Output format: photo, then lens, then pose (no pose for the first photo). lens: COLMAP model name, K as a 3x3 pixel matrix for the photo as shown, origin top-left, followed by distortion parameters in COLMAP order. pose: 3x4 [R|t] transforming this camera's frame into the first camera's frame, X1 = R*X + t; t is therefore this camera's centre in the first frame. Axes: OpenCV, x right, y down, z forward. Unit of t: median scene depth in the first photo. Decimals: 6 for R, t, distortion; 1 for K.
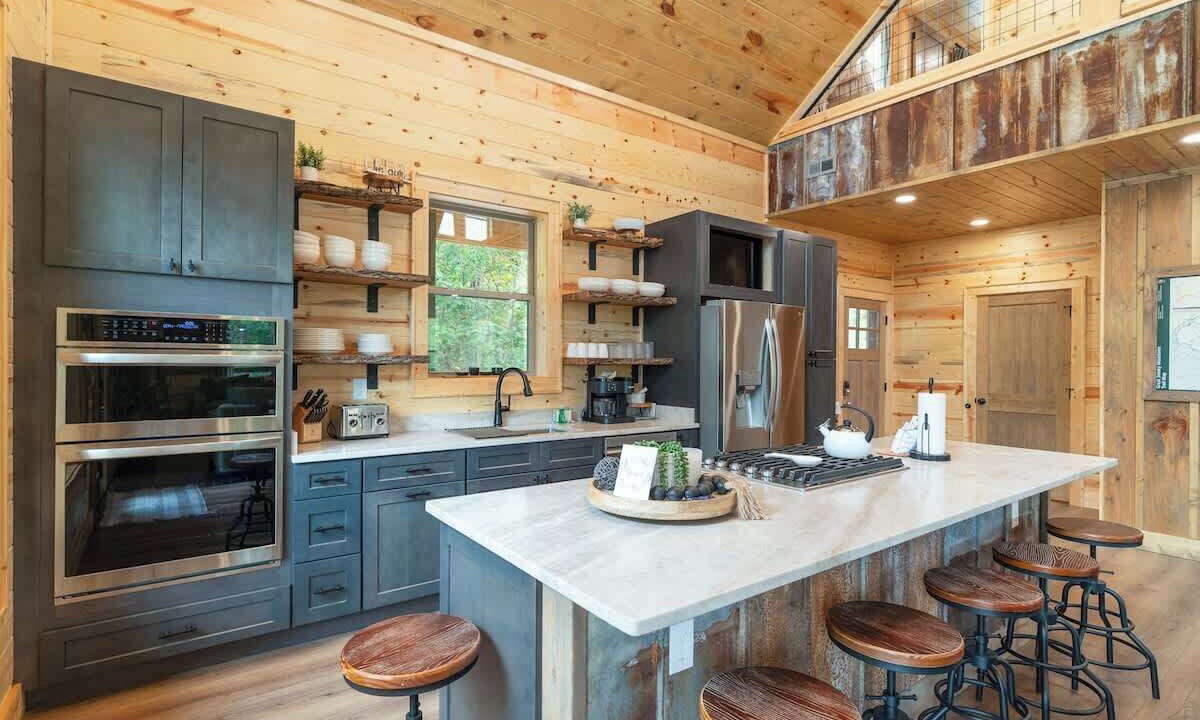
lens RADIAL K [[611.1, 0, 622.8], [0, 611.1, 377.0], [0, 0, 1]] dist [-0.001439, -0.000183]
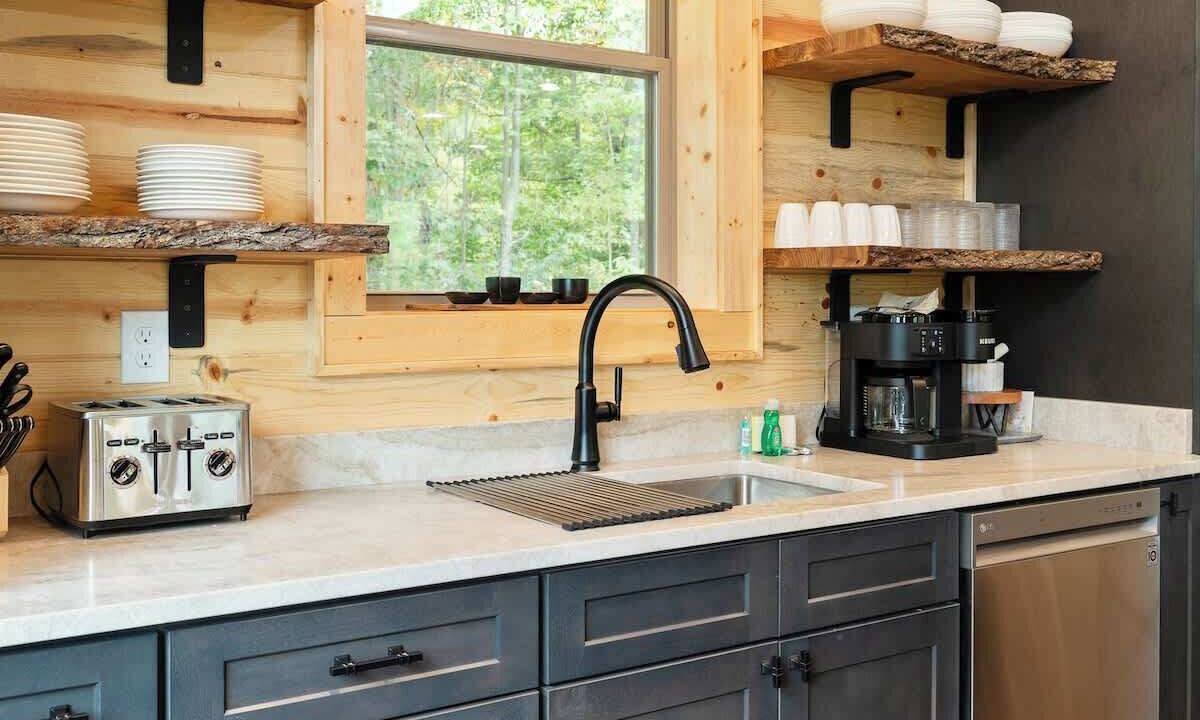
lens RADIAL K [[1259.1, 0, 598.4], [0, 1259.1, 348.0], [0, 0, 1]] dist [0.002641, 0.000000]
pose [[0.998701, -0.001222, -0.050944, -0.160771], [0.002023, 0.999875, 0.015669, 0.009939], [0.050918, -0.015752, 0.998579, 0.360193]]
